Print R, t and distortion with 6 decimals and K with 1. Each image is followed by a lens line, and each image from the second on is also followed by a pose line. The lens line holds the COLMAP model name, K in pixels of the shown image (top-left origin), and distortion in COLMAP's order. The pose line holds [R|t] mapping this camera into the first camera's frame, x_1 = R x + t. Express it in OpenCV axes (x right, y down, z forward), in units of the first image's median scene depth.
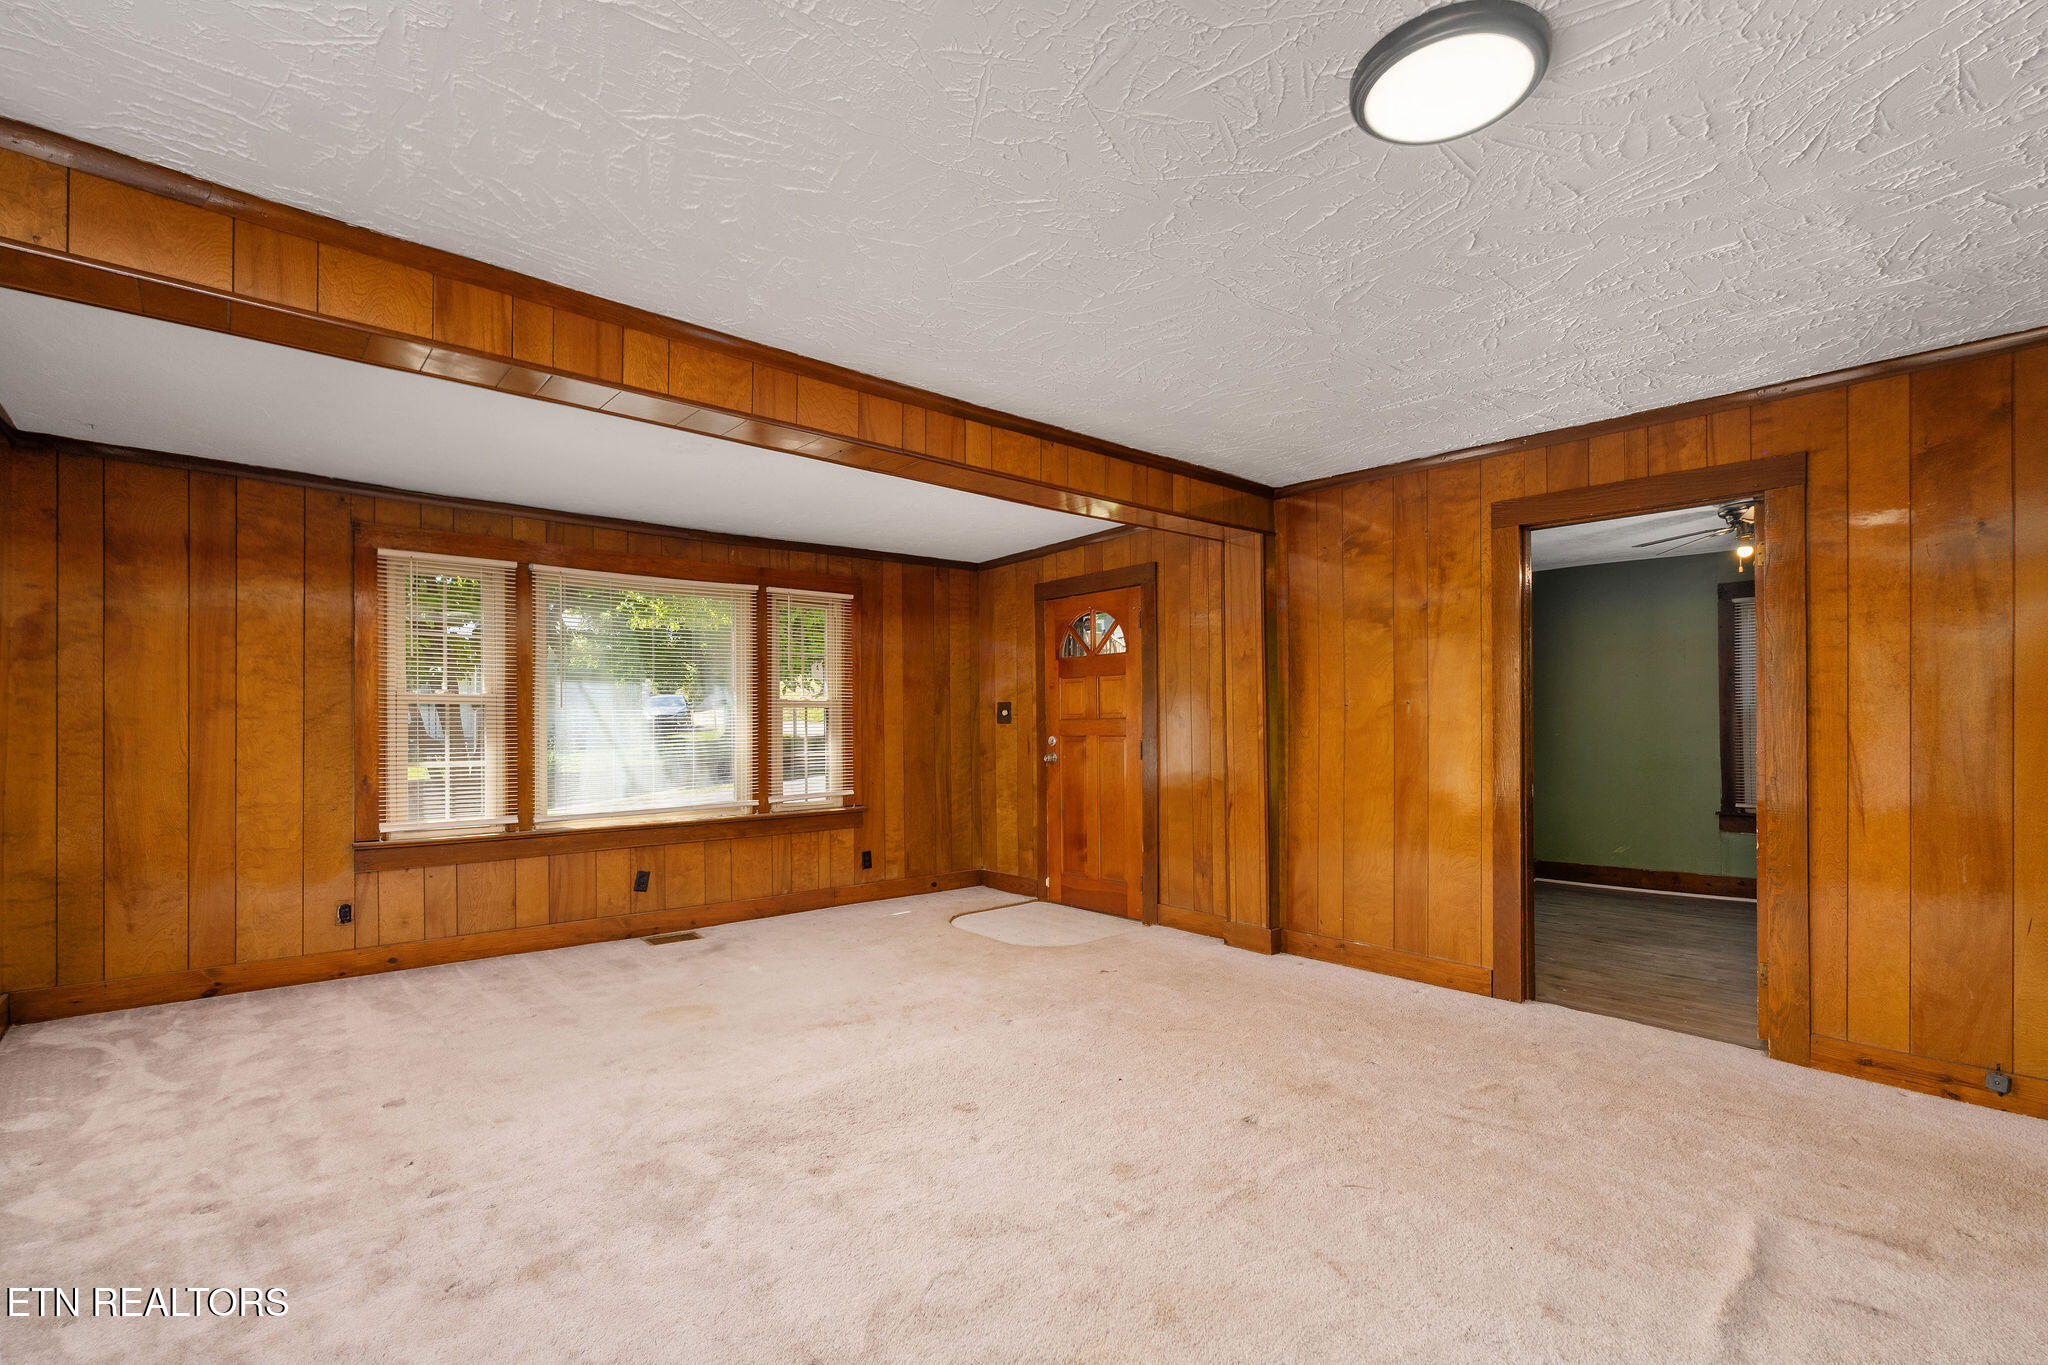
lens RADIAL K [[930.5, 0, 1049.3], [0, 930.5, 724.9], [0, 0, 1]] dist [0.001593, -0.000033]
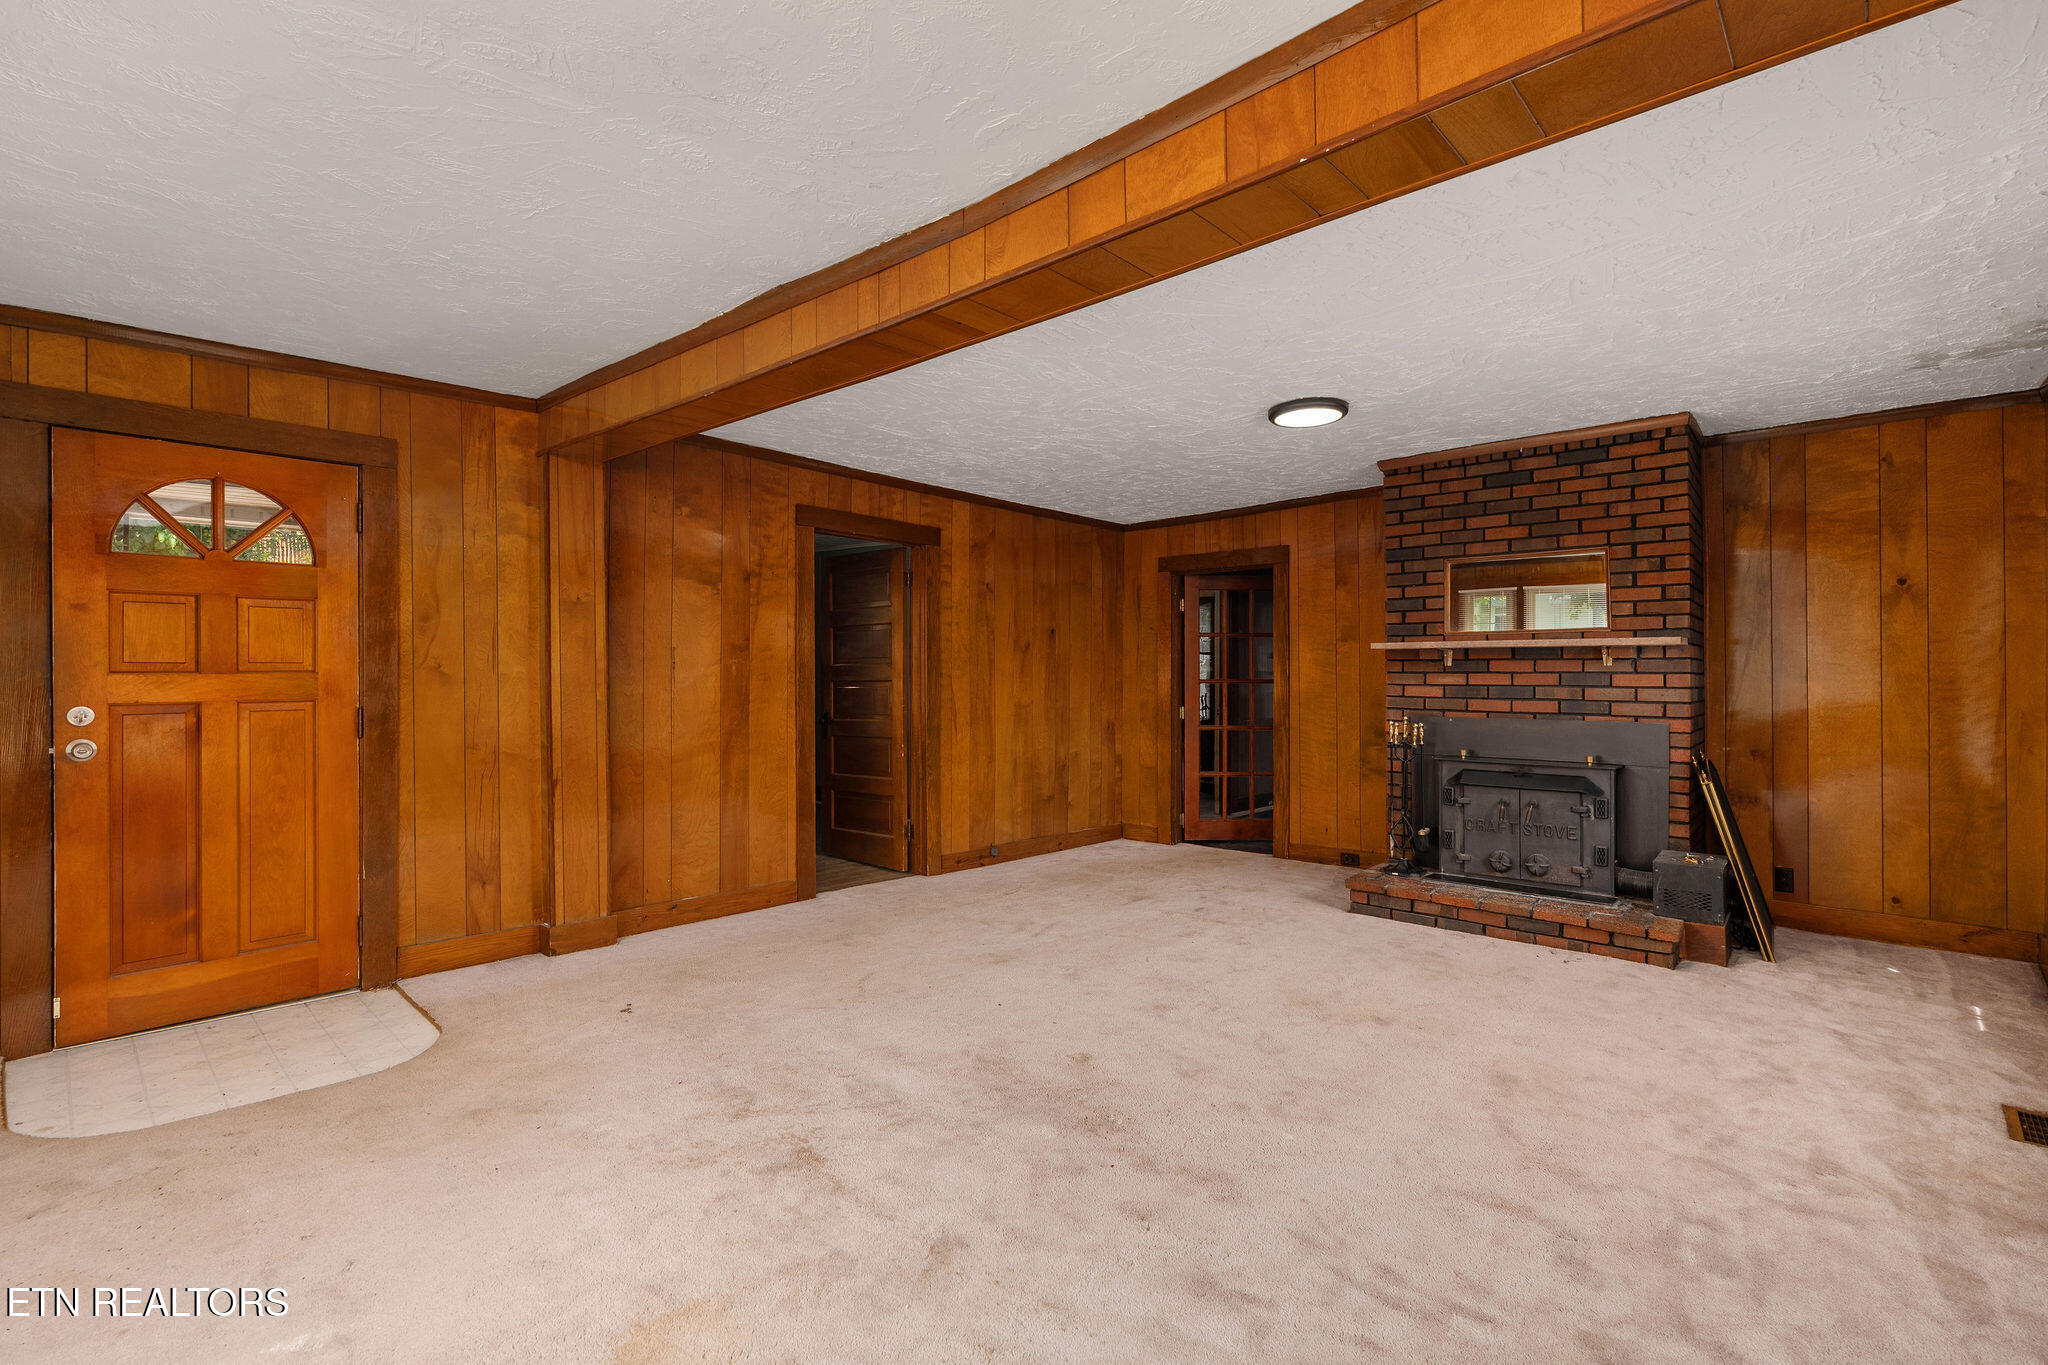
lens RADIAL K [[930.5, 0, 1023.4], [0, 930.5, 665.4], [0, 0, 1]] dist [0.001593, -0.000033]
pose [[-0.081683, 0.014445, 0.996554, -0.632236], [-0.002505, 0.999889, -0.014698, -0.004469], [-0.996655, -0.003697, -0.081638, 0.645613]]
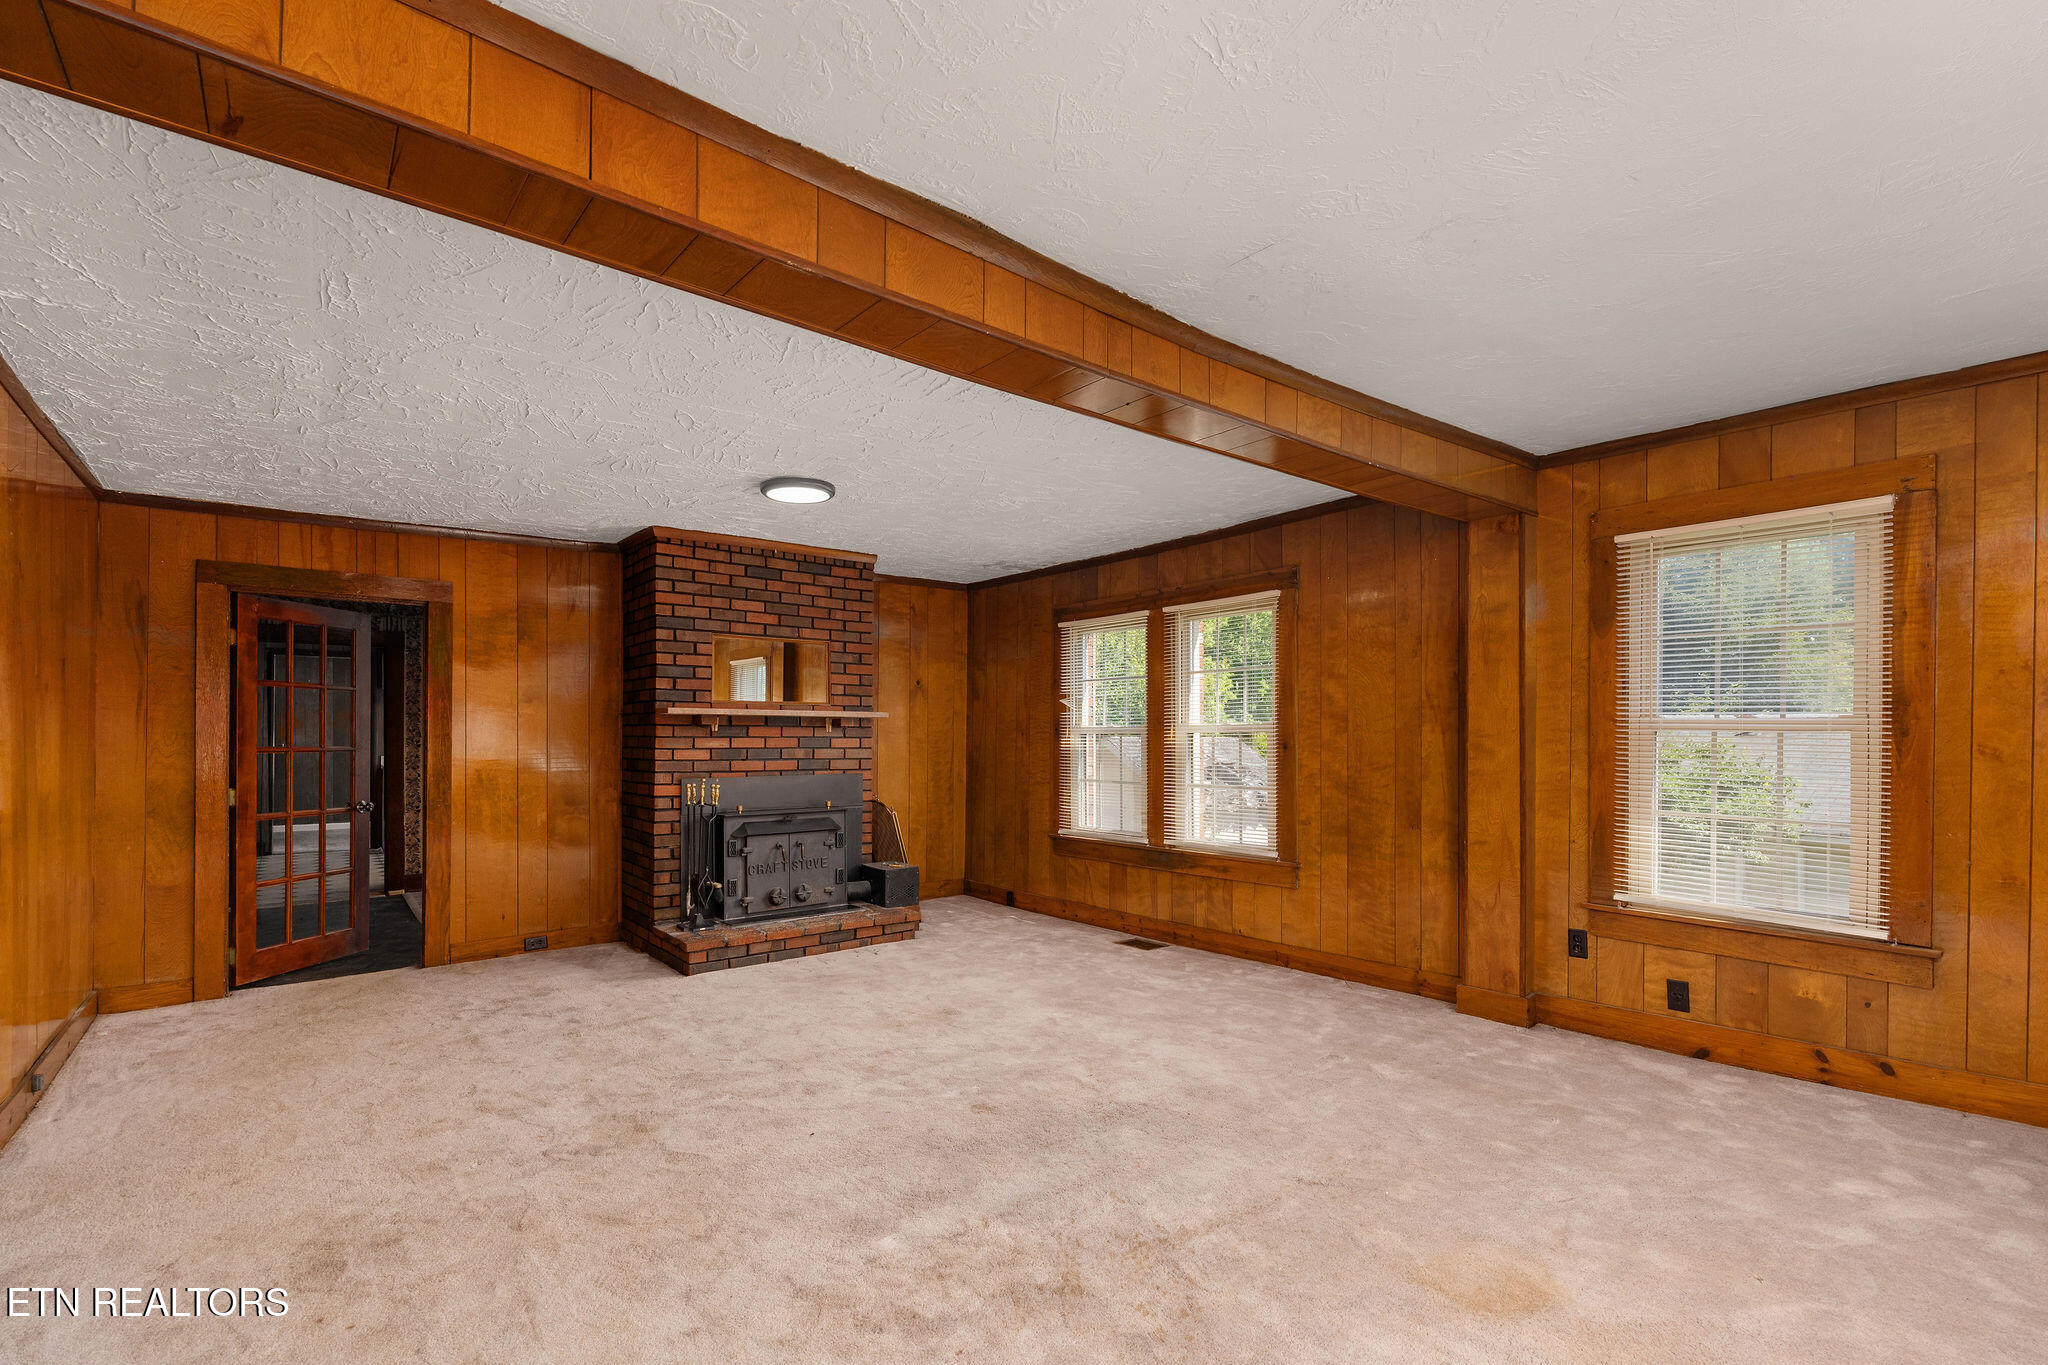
lens RADIAL K [[930.5, 0, 1013.0], [0, 930.5, 733.3], [0, 0, 1]] dist [0.001593, -0.000033]
pose [[-0.996429, 0.009042, 0.083952, -0.119999], [0.008141, 0.999906, -0.011067, -0.002031], [-0.084044, -0.010344, -0.996408, 1.163194]]
